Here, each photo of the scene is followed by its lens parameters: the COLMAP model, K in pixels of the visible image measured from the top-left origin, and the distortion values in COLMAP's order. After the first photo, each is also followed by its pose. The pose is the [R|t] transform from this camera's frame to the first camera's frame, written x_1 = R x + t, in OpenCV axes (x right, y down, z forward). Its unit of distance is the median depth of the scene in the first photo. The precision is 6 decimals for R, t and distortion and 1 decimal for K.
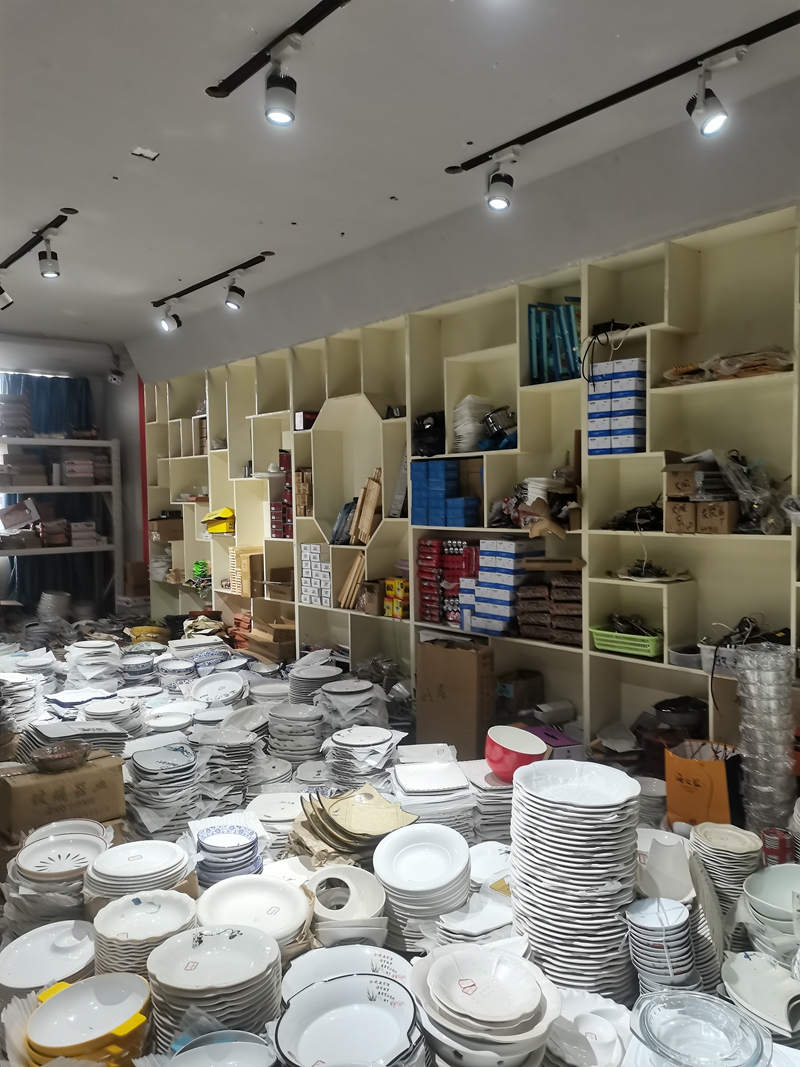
lens RADIAL K [[812.9, 0, 396.3], [0, 812.9, 532.3], [0, 0, 1]] dist [0.050183, -0.040375]
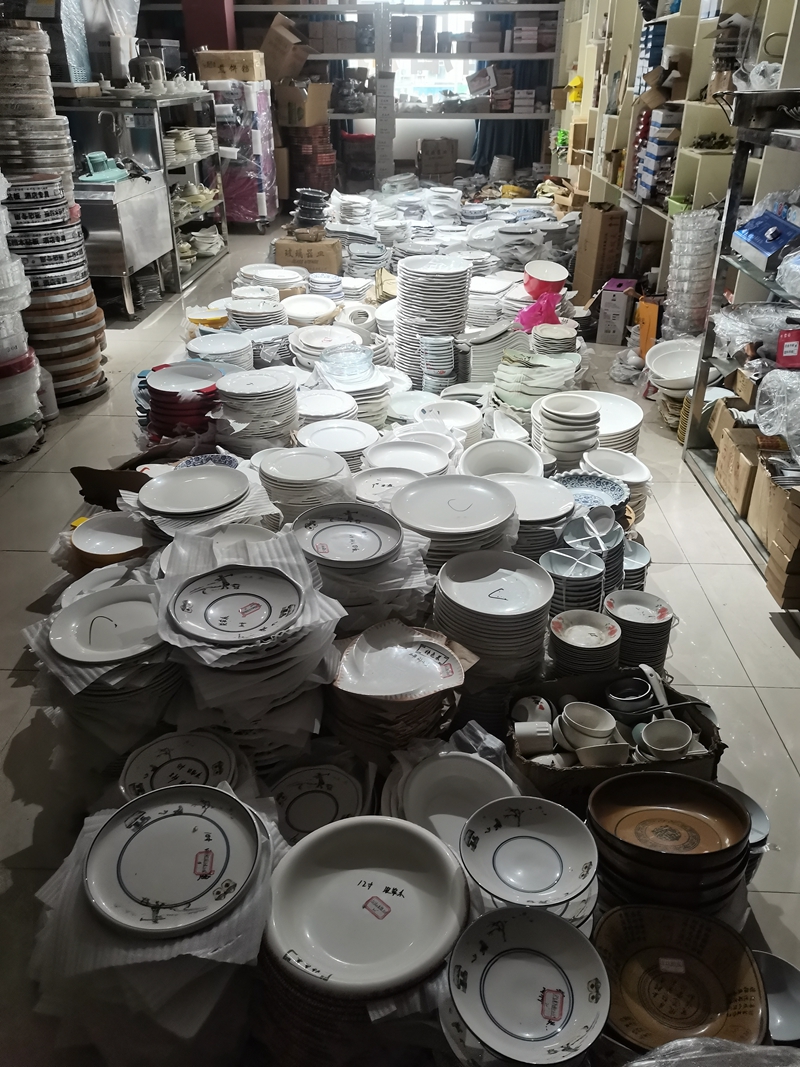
lens RADIAL K [[812.9, 0, 396.3], [0, 812.9, 532.3], [0, 0, 1]] dist [0.050183, -0.040375]
pose [[0.735786, 0.343450, -0.583662, 0.379119], [-0.041292, 0.883006, 0.467541, 0.003826], [0.675954, -0.319910, 0.663886, -0.093111]]
